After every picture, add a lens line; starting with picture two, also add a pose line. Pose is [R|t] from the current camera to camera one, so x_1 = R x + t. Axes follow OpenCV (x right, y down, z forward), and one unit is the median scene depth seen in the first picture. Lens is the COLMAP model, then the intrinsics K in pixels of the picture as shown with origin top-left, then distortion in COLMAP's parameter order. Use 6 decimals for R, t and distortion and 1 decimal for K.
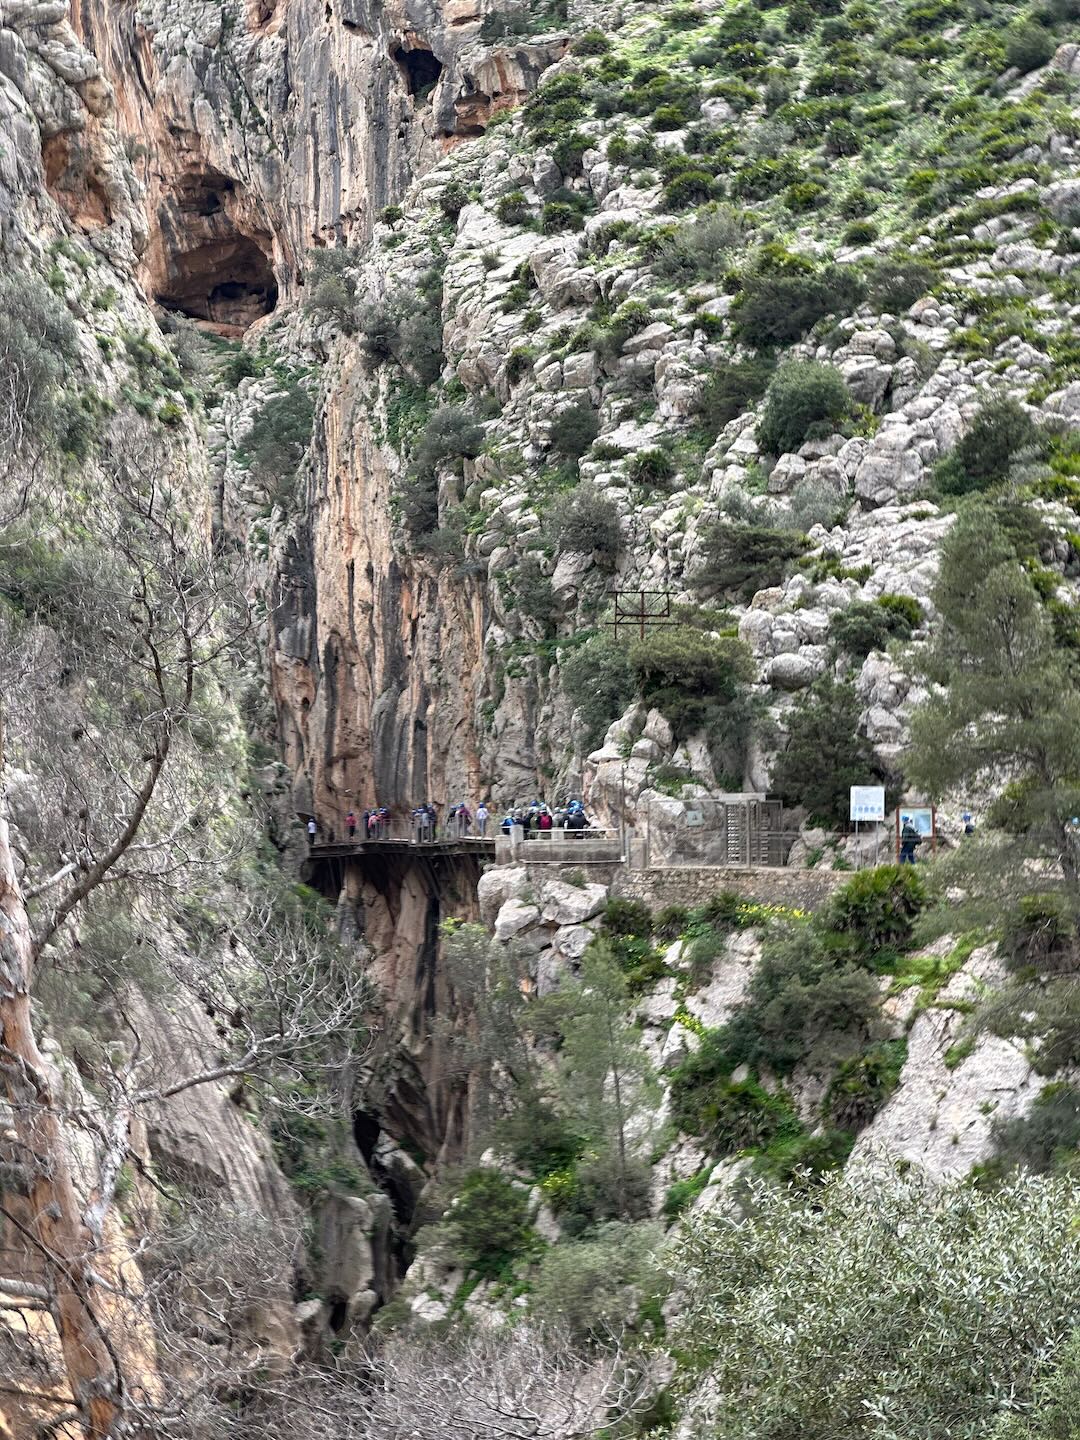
lens RADIAL K [[3289.8, 0, 541.2], [0, 3289.8, 717.8], [0, 0, 1]] dist [0.265503, 0.000000]
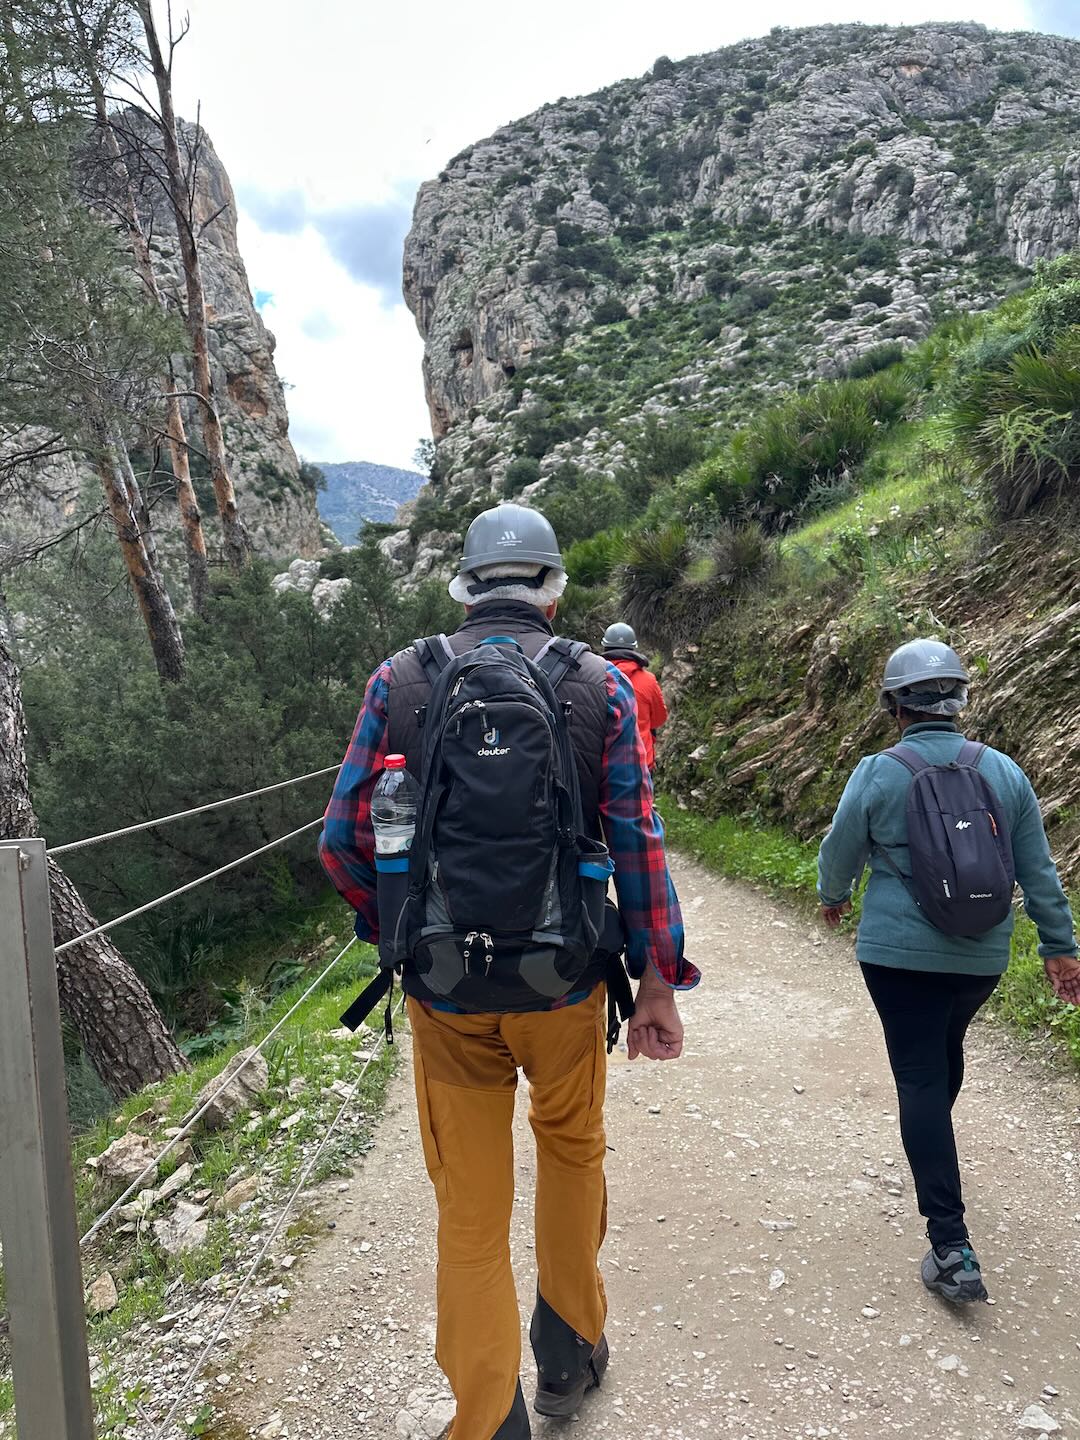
lens RADIAL K [[1019.0, 0, 581.7], [0, 1019.0, 691.8], [0, 0, 1]] dist [0.047252, -0.020655]
pose [[0.974507, 0.014360, -0.223899, 0.230613], [-0.007053, 0.999417, 0.033401, 0.014690], [0.224248, -0.030971, 0.974040, 0.344987]]
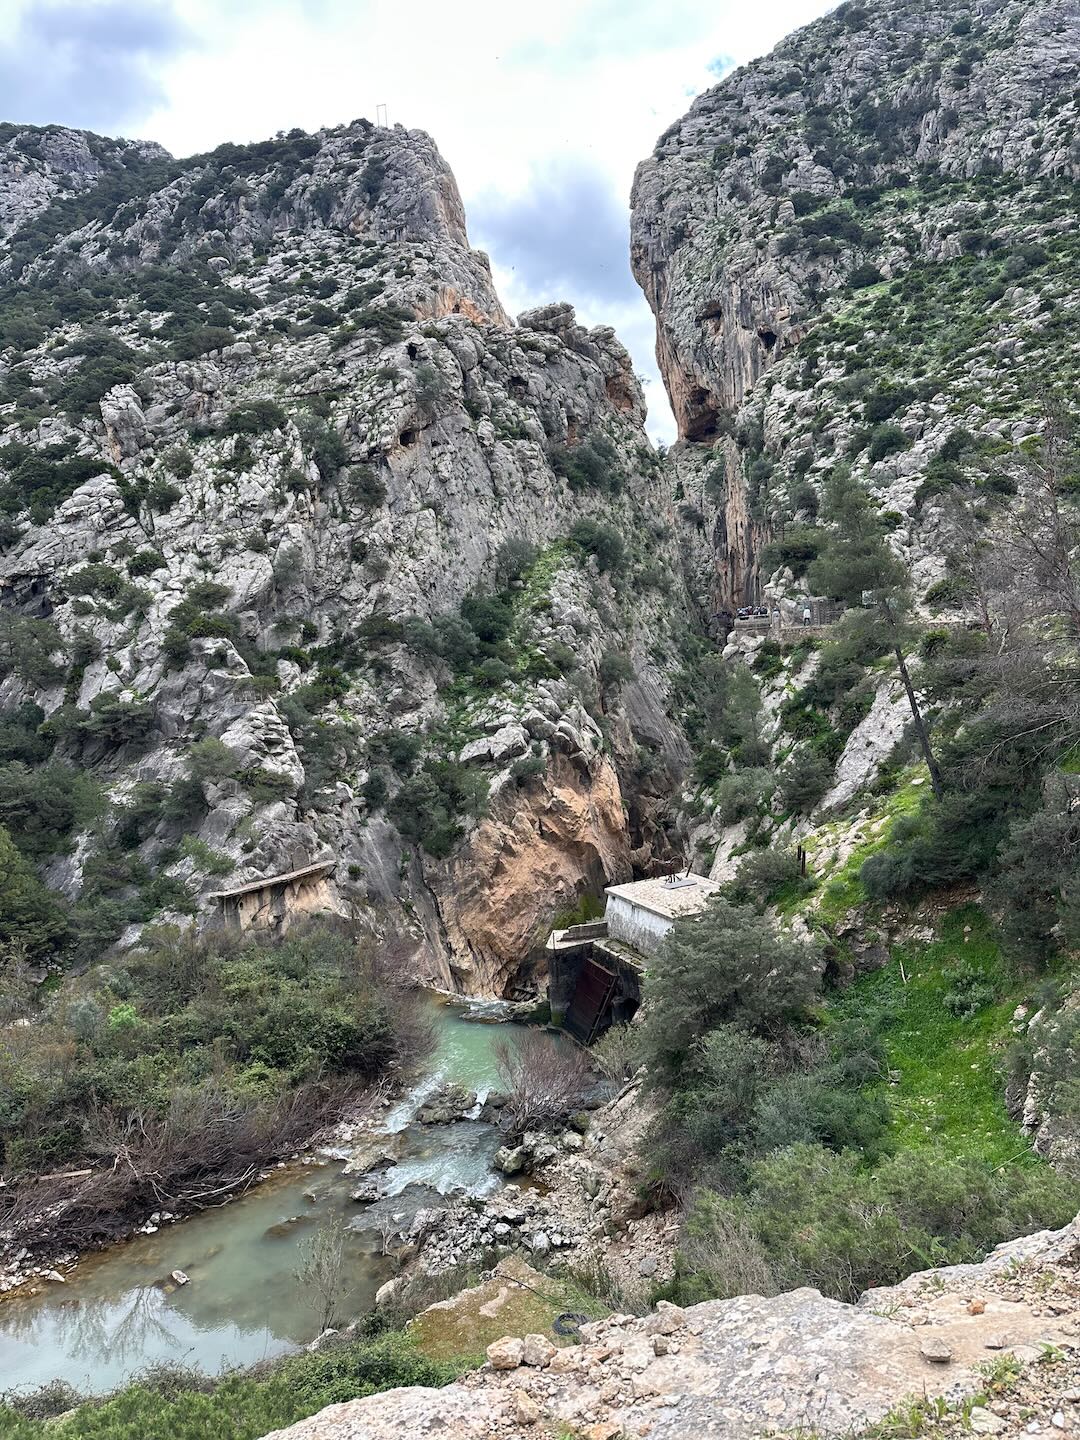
lens RADIAL K [[1019.0, 0, 537.3], [0, 1019.0, 721.9], [0, 0, 1]] dist [0.047252, -0.020655]
pose [[0.945030, -0.026244, -0.325928, 0.073553], [0.070155, 0.989835, 0.123711, 0.003721], [0.319368, -0.139776, 0.937265, 0.117046]]
